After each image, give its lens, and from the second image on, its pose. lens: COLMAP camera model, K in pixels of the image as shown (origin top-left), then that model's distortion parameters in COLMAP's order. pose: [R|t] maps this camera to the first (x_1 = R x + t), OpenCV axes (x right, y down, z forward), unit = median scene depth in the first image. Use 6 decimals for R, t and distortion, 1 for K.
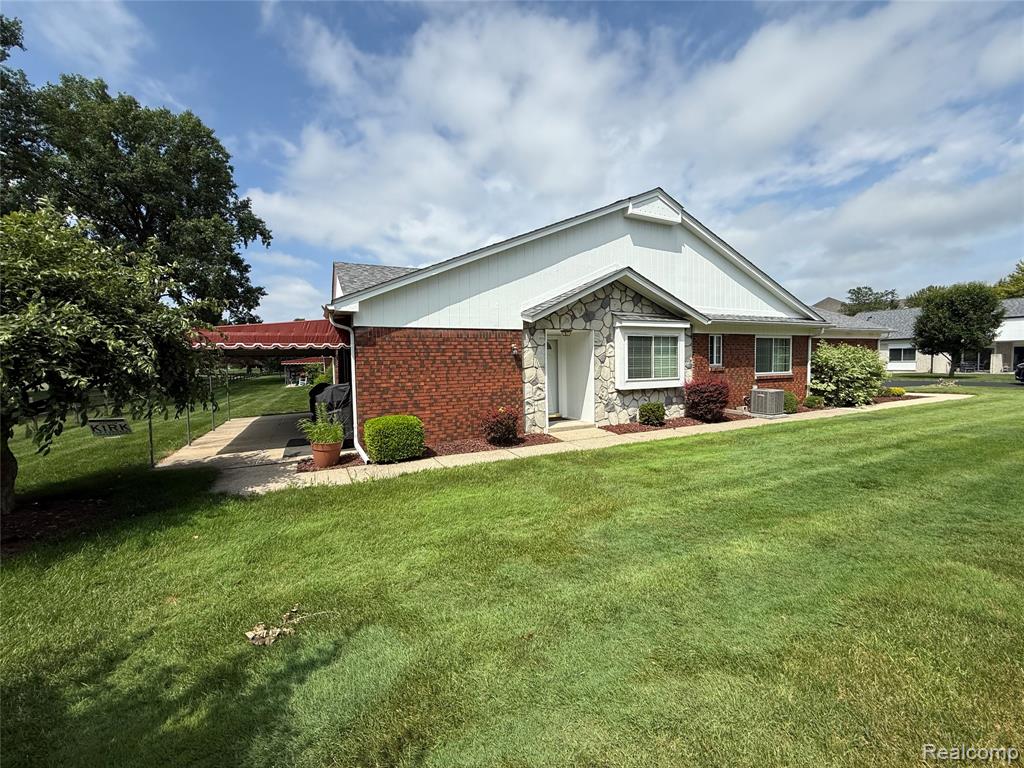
lens RADIAL K [[400.2, 0, 512.0], [0, 400.2, 384.0], [0, 0, 1]] dist [-0.000213, -0.000482]
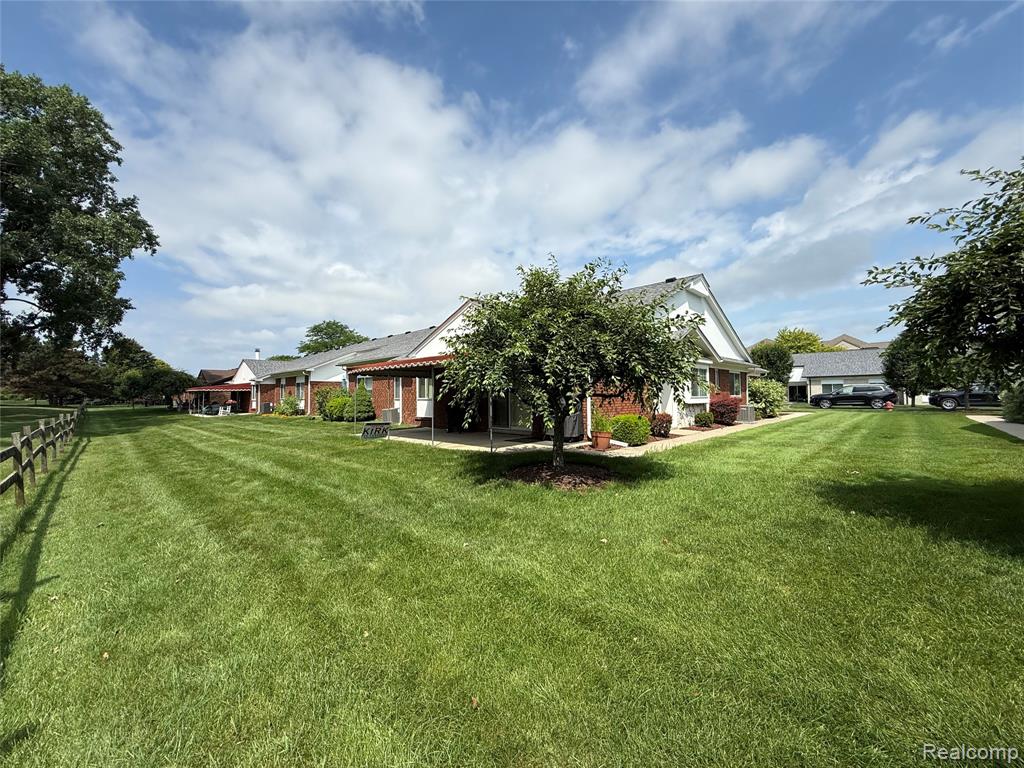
lens RADIAL K [[407.8, 0, 507.6], [0, 407.8, 382.5], [0, 0, 1]] dist [0.000309, -0.000426]
pose [[0.940255, 0.019512, 0.339912, -0.632509], [0.011569, 0.995949, -0.089171, 0.045298], [-0.340275, 0.087776, 0.936220, -0.135395]]
